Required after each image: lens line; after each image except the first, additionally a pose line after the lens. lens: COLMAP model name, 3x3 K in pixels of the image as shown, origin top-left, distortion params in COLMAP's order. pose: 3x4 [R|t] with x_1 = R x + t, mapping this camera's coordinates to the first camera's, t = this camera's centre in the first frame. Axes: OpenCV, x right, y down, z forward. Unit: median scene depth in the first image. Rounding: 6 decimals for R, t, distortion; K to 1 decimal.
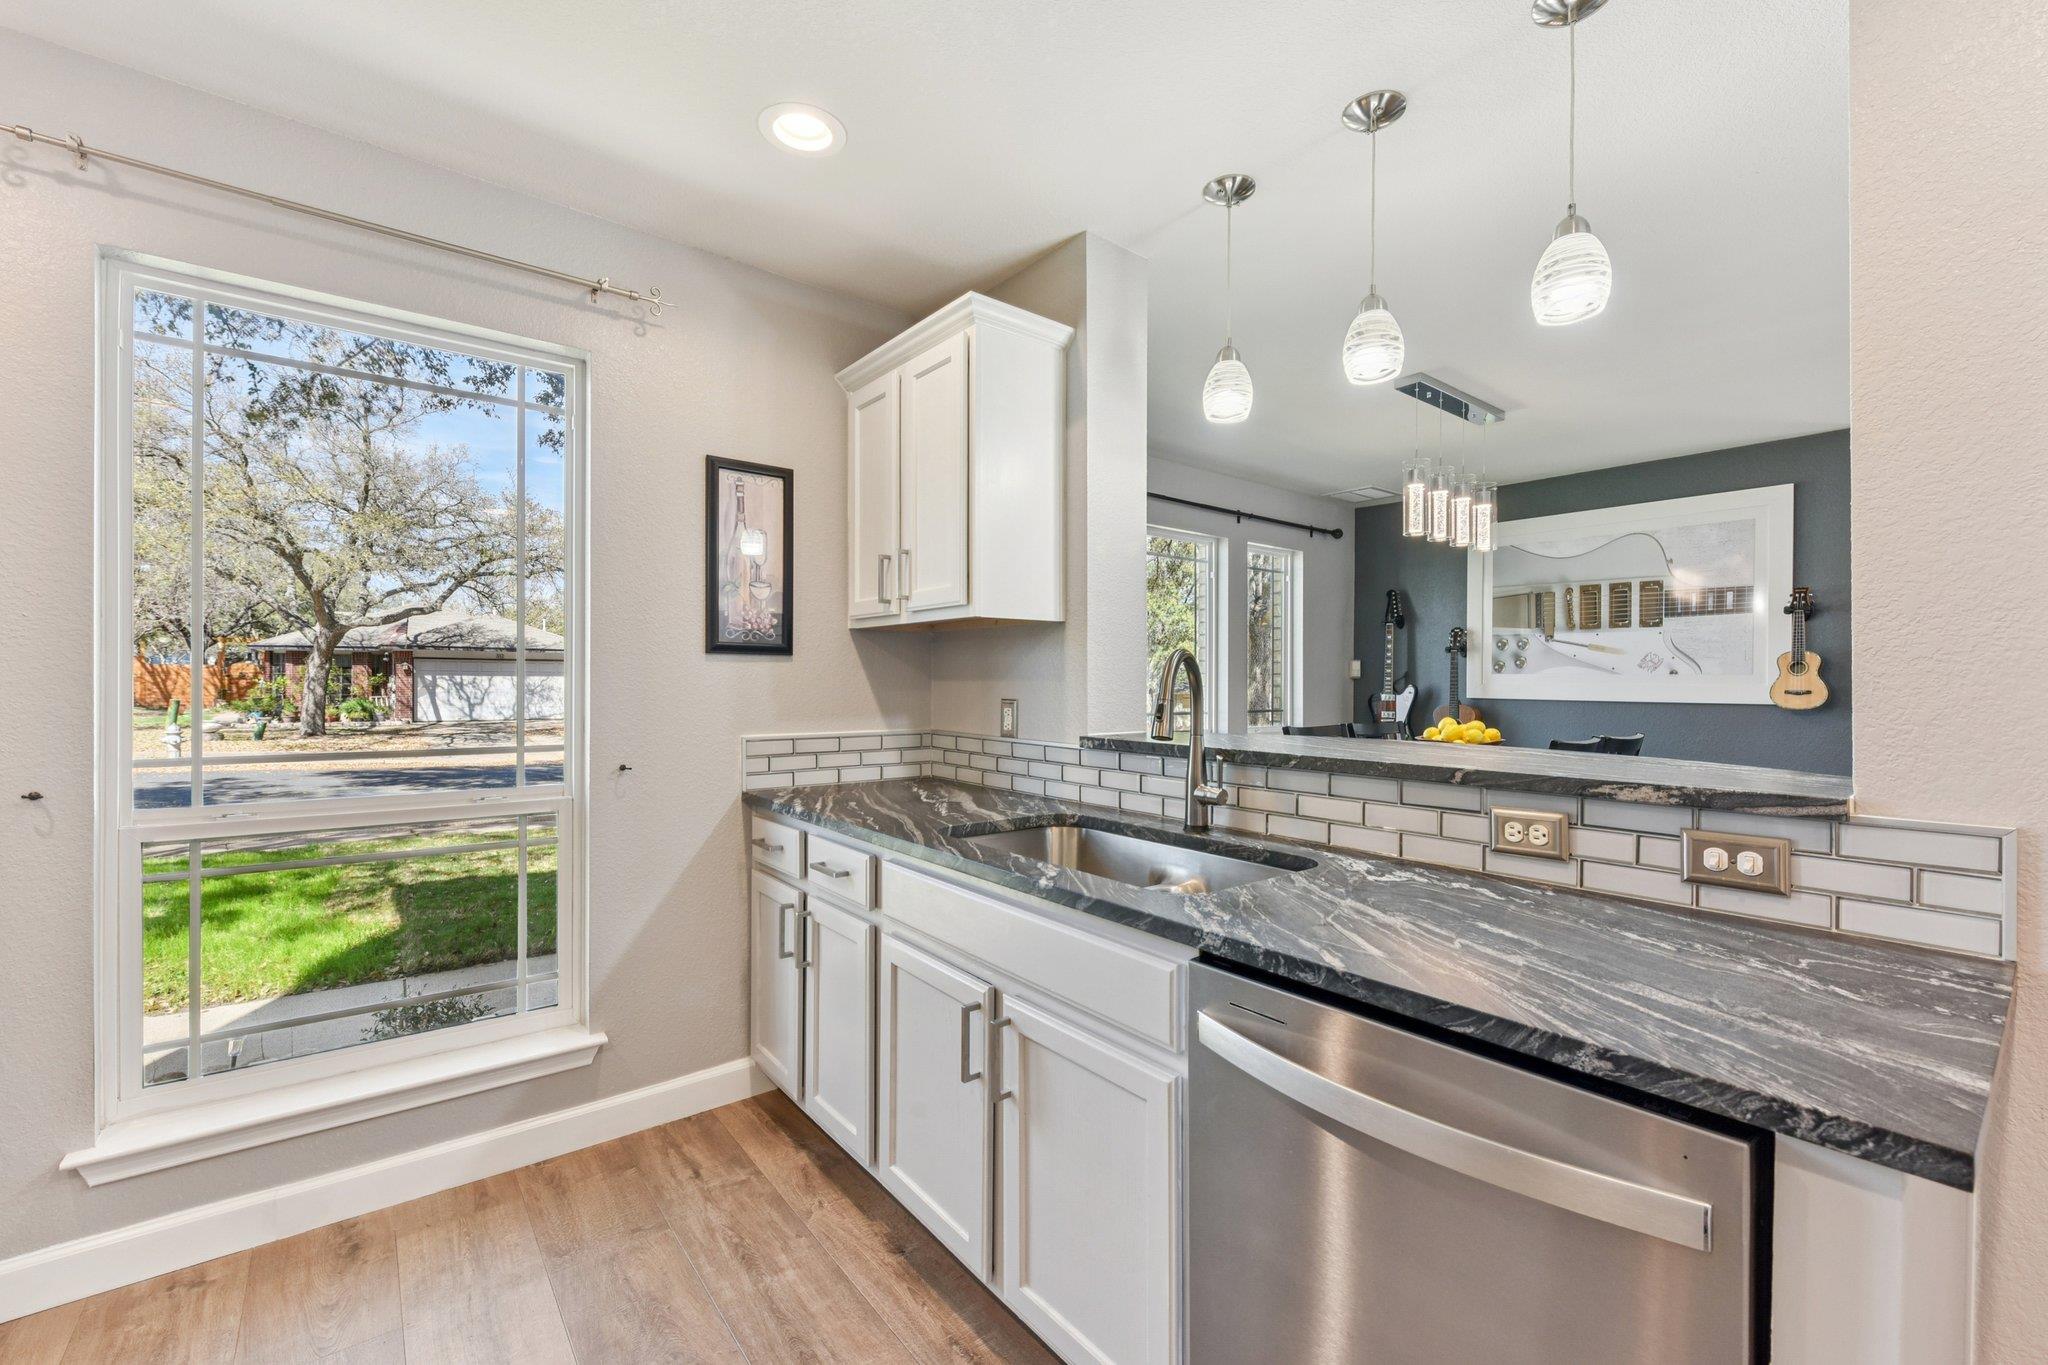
lens RADIAL K [[839.7, 0, 1069.2], [0, 839.7, 684.5], [0, 0, 1]] dist [-0.001191, -0.000779]
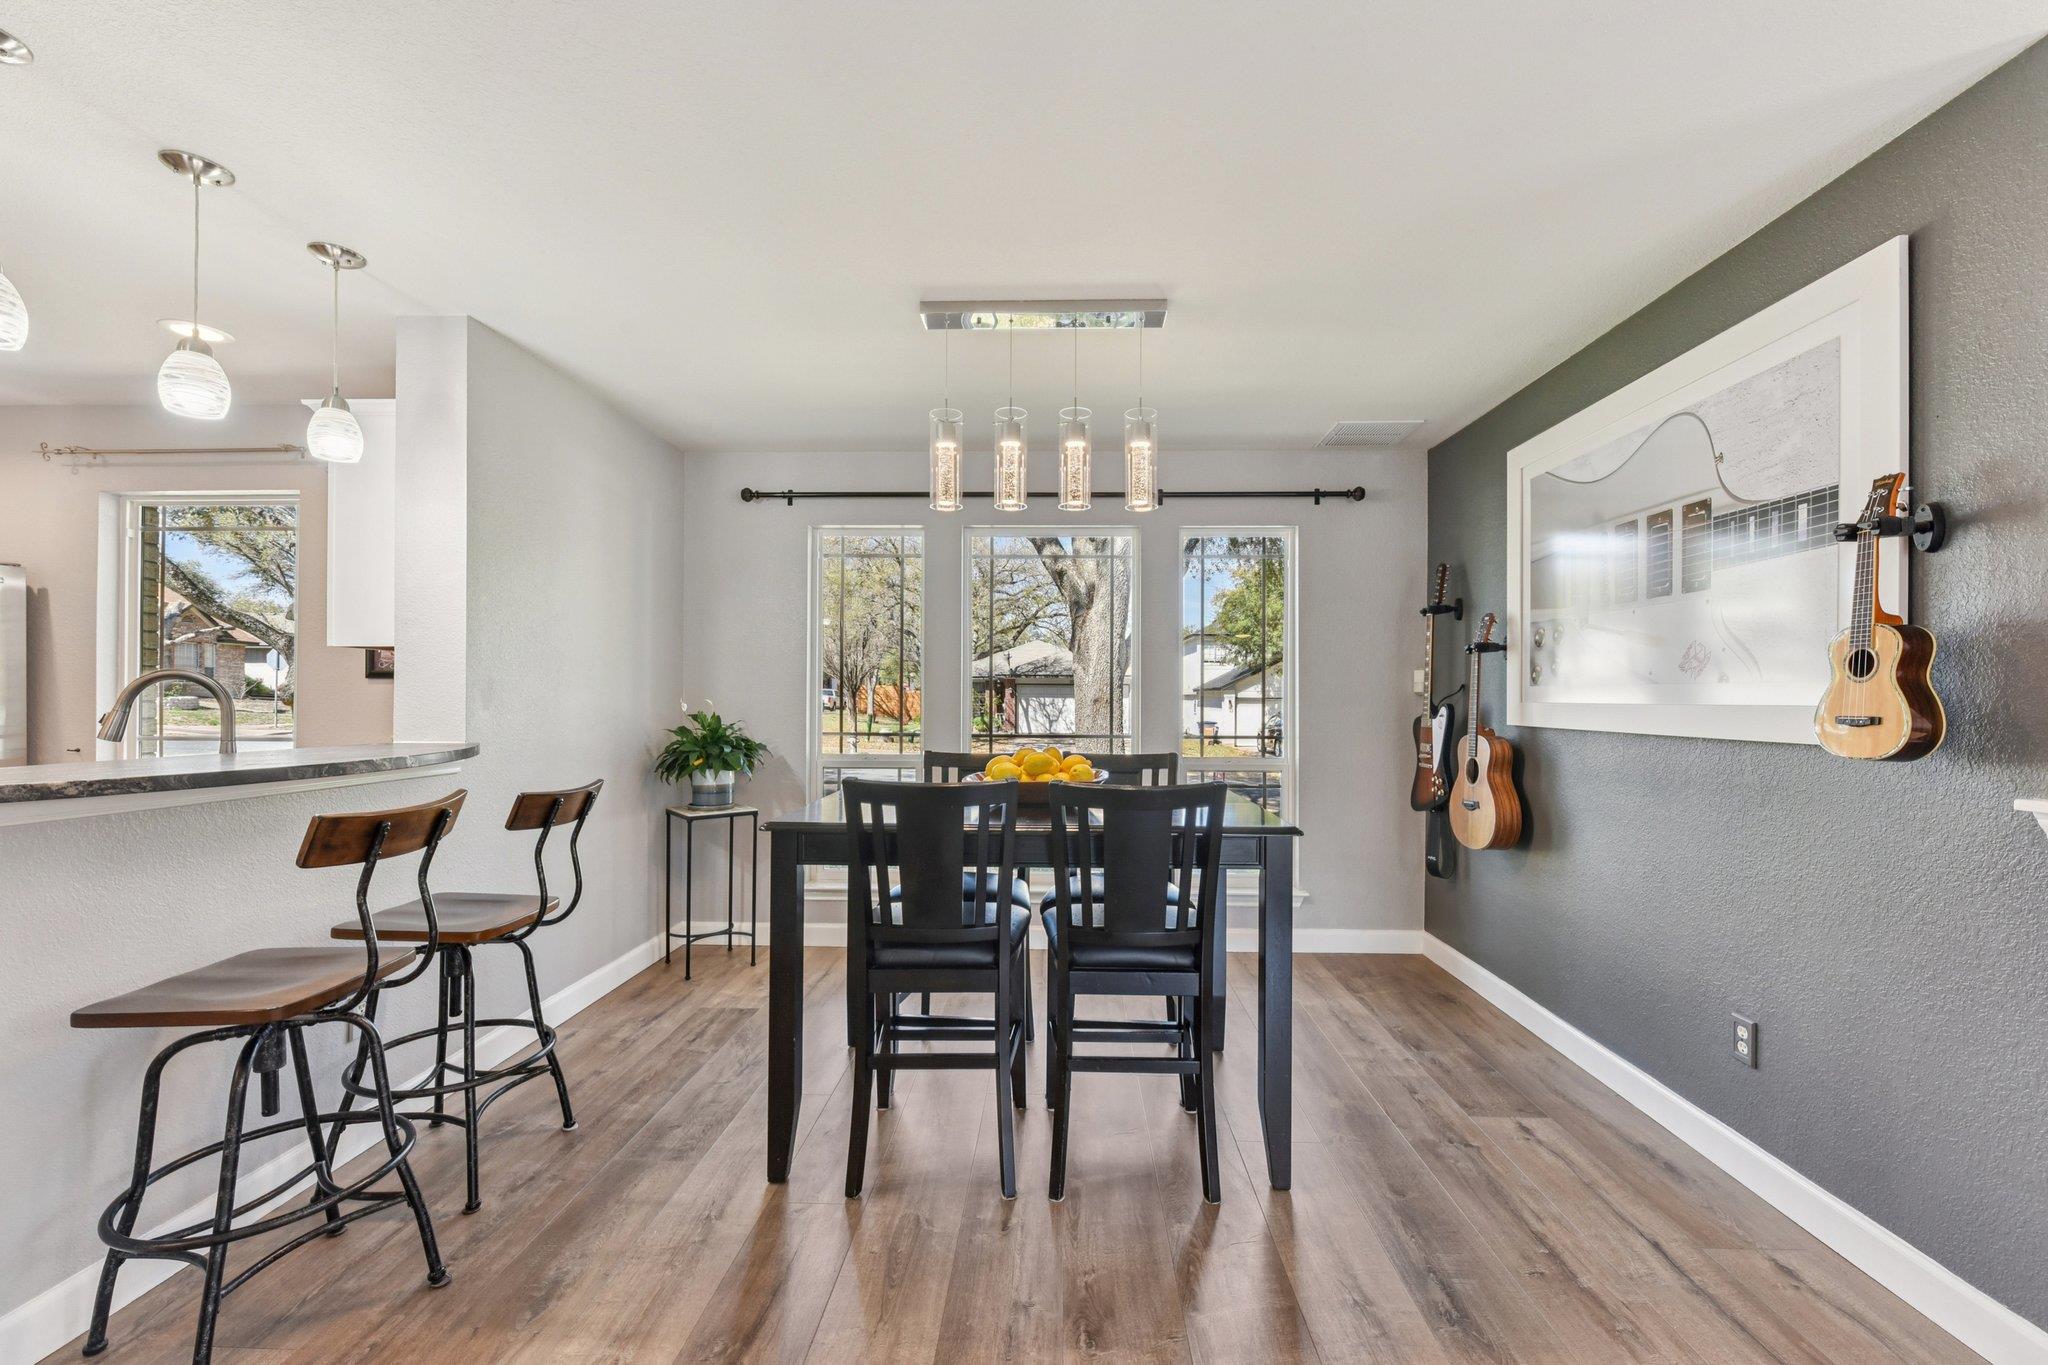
lens RADIAL K [[839.7, 0, 1037.9], [0, 839.7, 697.3], [0, 0, 1]] dist [-0.001191, -0.000779]
pose [[0.751783, -0.003408, -0.659402, 1.228708], [-0.003690, 0.999949, -0.009375, 0.004453], [0.659401, 0.009481, 0.751732, 0.585914]]
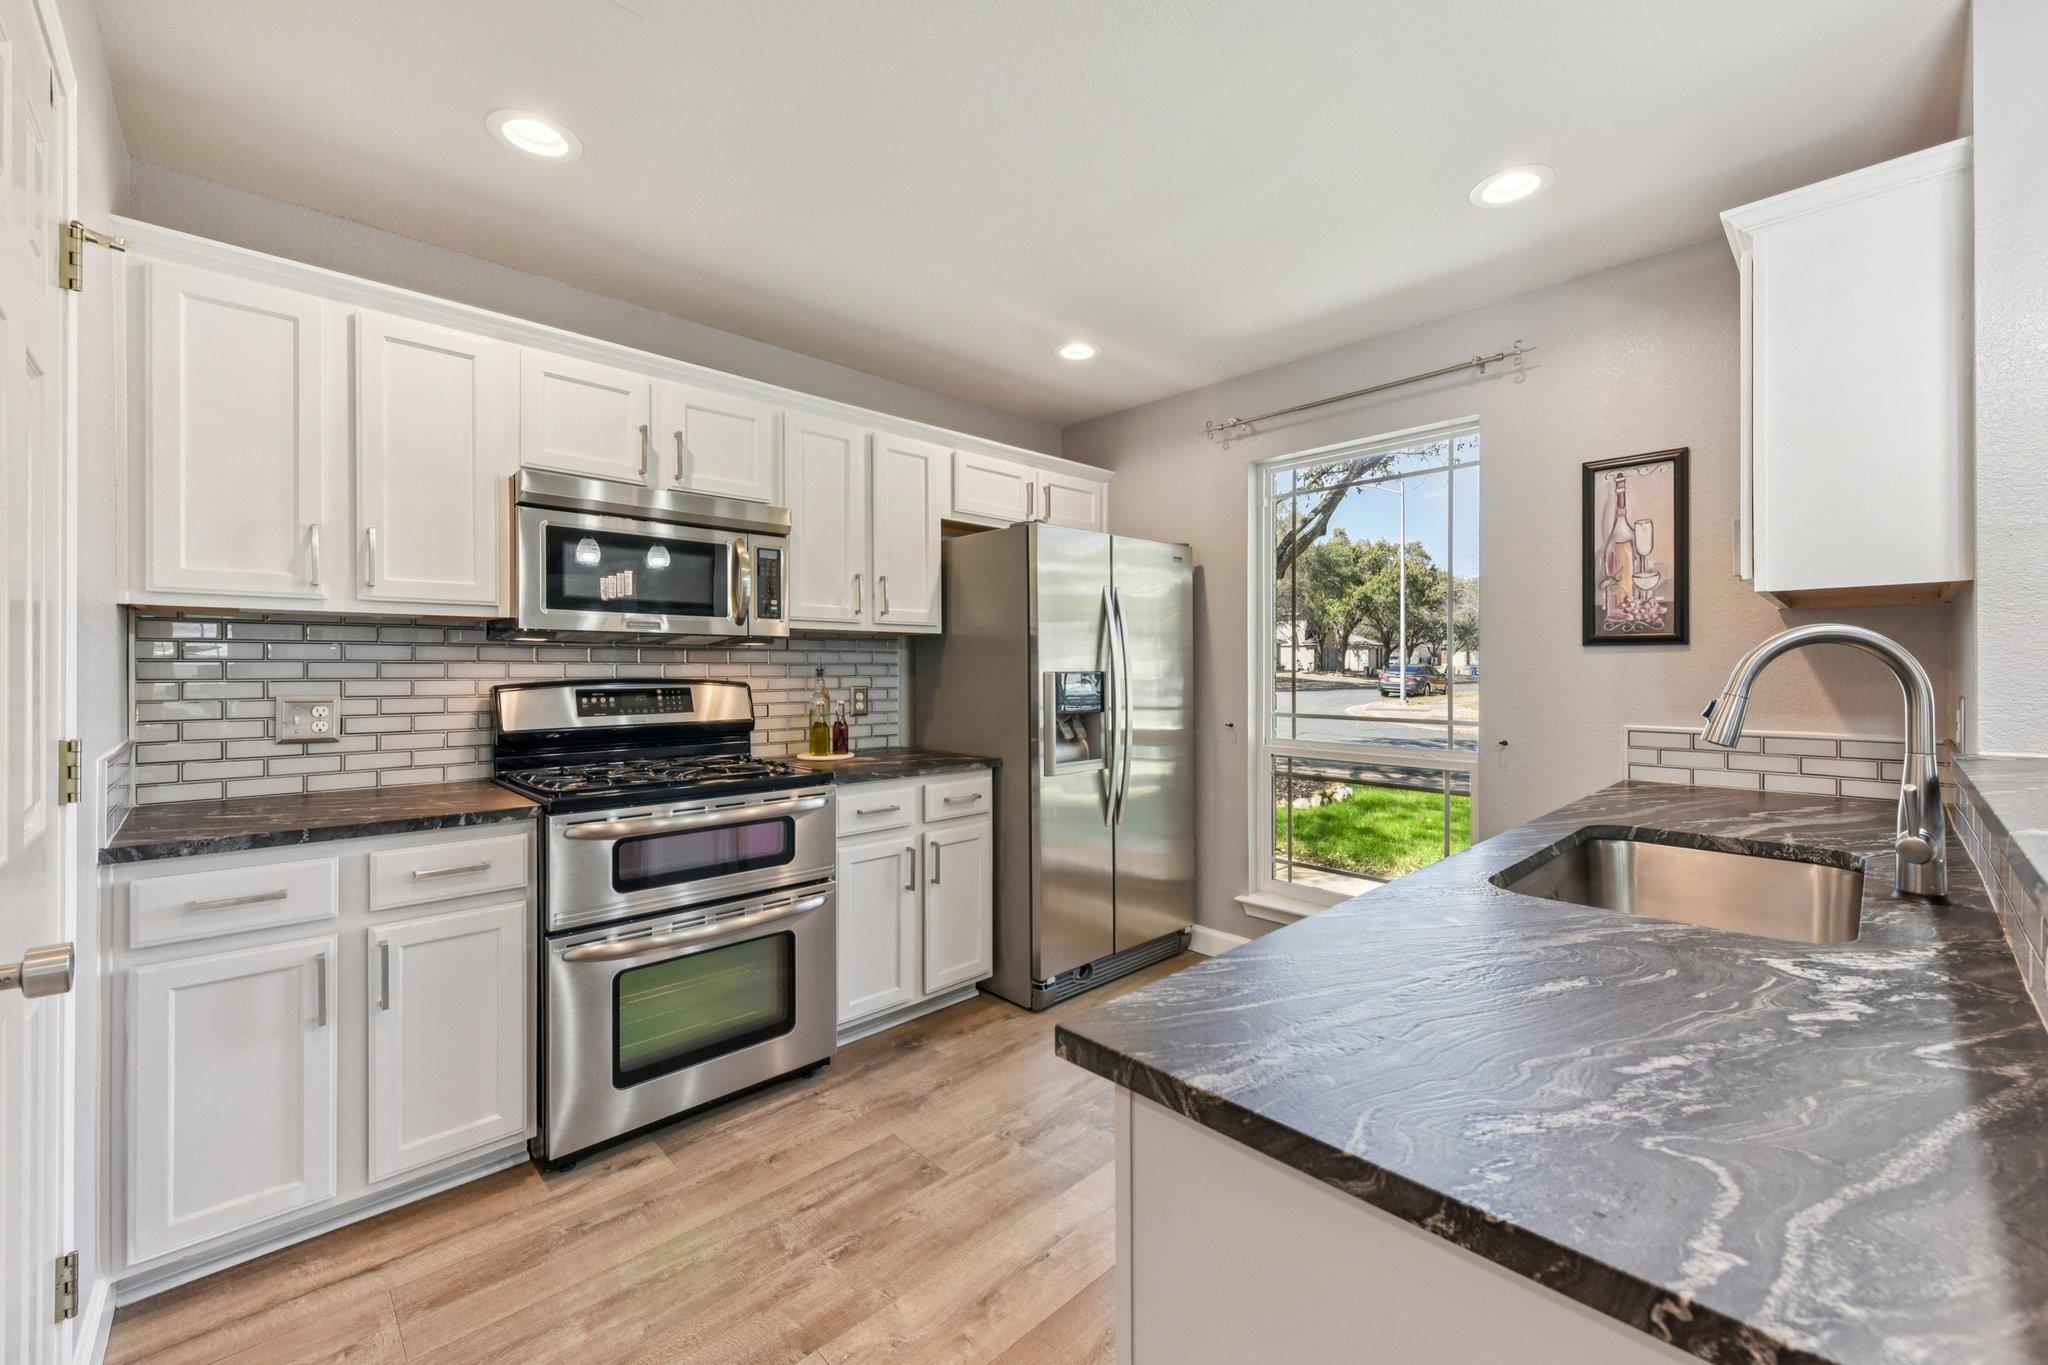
lens RADIAL K [[811.9, 0, 1023.7], [0, 811.9, 668.3], [0, 0, 1]] dist [0.007165, -0.001747]
pose [[0.072311, -0.006625, -0.997360, 0.533017], [-0.004248, 0.999967, -0.006951, 0.001703], [0.997373, 0.004739, 0.072281, 0.192413]]
